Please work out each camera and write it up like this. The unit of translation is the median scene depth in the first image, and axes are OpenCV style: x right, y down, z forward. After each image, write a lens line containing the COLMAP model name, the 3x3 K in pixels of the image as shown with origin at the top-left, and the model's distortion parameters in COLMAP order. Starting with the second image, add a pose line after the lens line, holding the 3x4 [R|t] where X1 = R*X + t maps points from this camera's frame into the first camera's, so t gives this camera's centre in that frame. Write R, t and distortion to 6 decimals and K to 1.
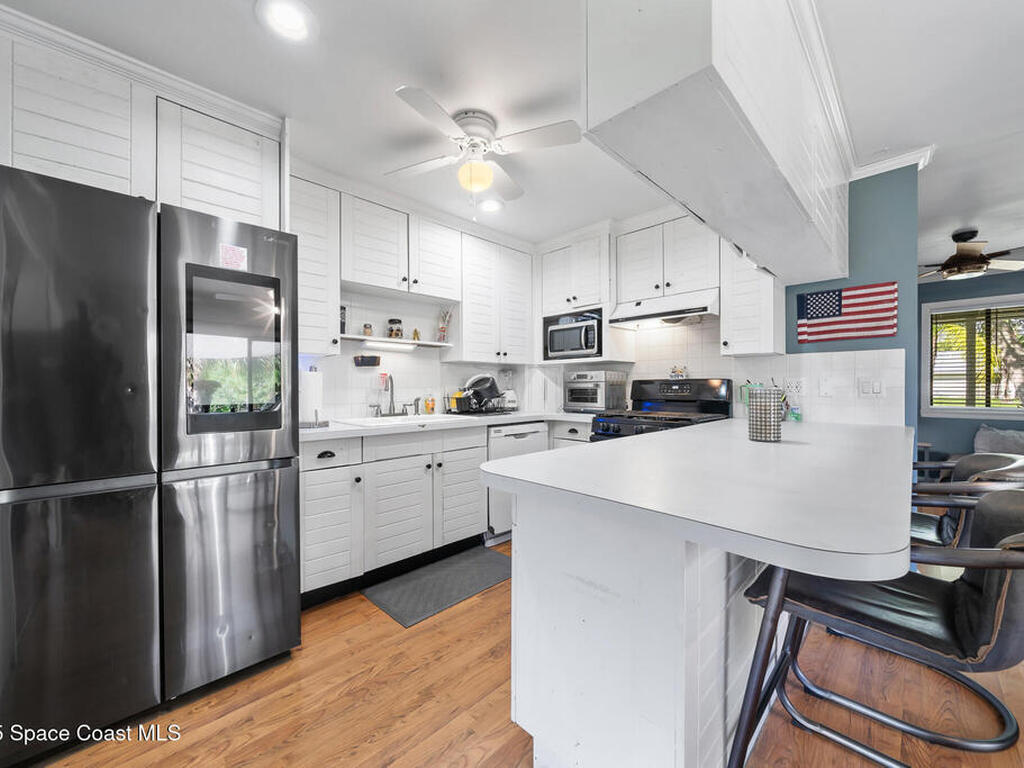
lens RADIAL K [[396.6, 0, 515.3], [0, 396.6, 386.4], [0, 0, 1]] dist [-0.002340, -0.000063]
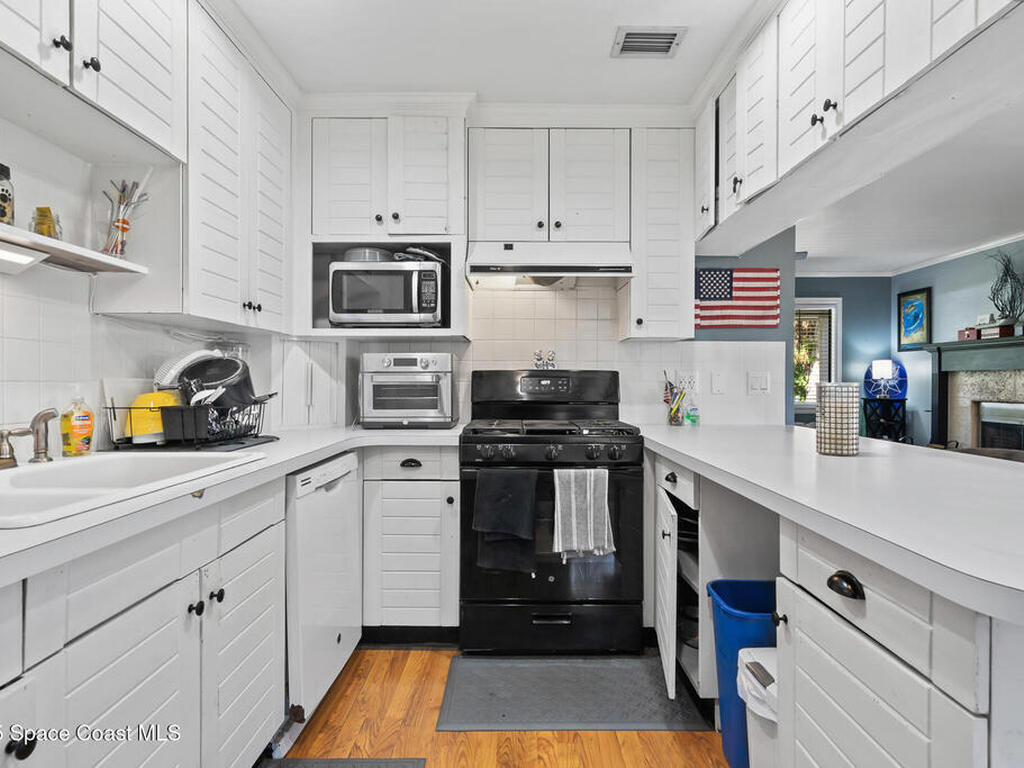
lens RADIAL K [[567.6, 0, 513.2], [0, 567.6, 379.2], [0, 0, 1]] dist [0.001466, 0.000372]
pose [[0.705383, 0.006730, 0.708794, -0.299472], [-0.004384, 0.999977, -0.005131, 0.002280], [-0.708813, 0.000512, 0.705396, 0.361286]]
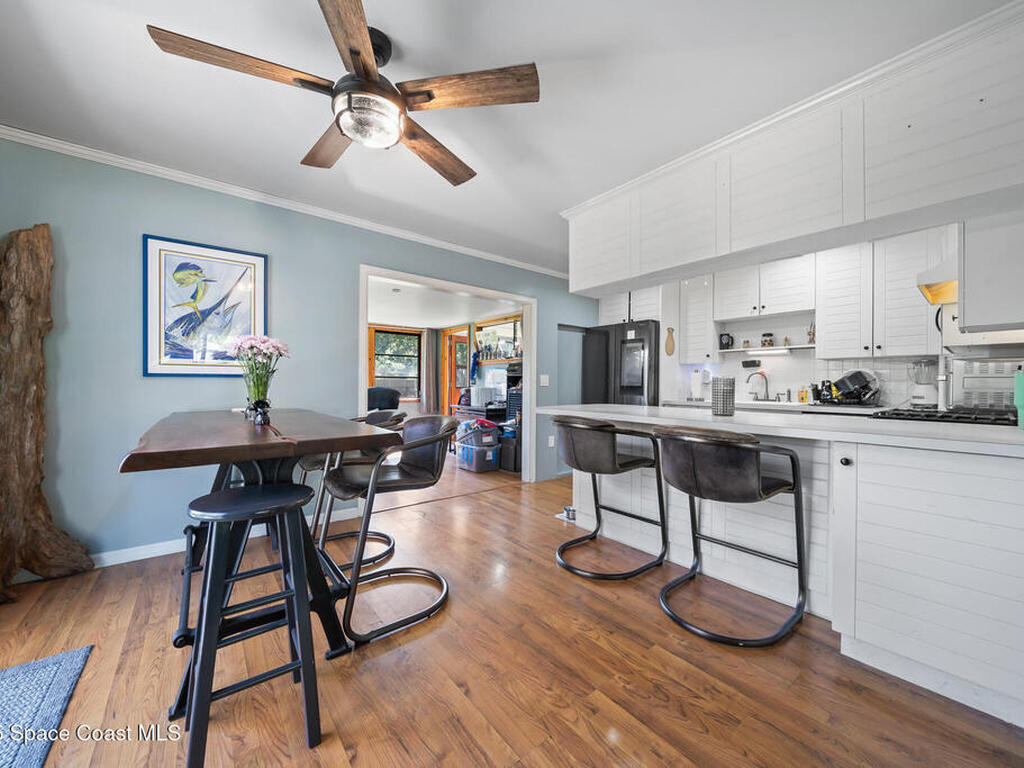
lens RADIAL K [[396.6, 0, 515.3], [0, 396.6, 386.4], [0, 0, 1]] dist [-0.002340, -0.000063]
pose [[-0.104727, 0.005094, -0.994488, 1.111503], [-0.009675, 0.999934, 0.006141, 0.018867], [0.994454, 0.010265, -0.104671, 0.231324]]
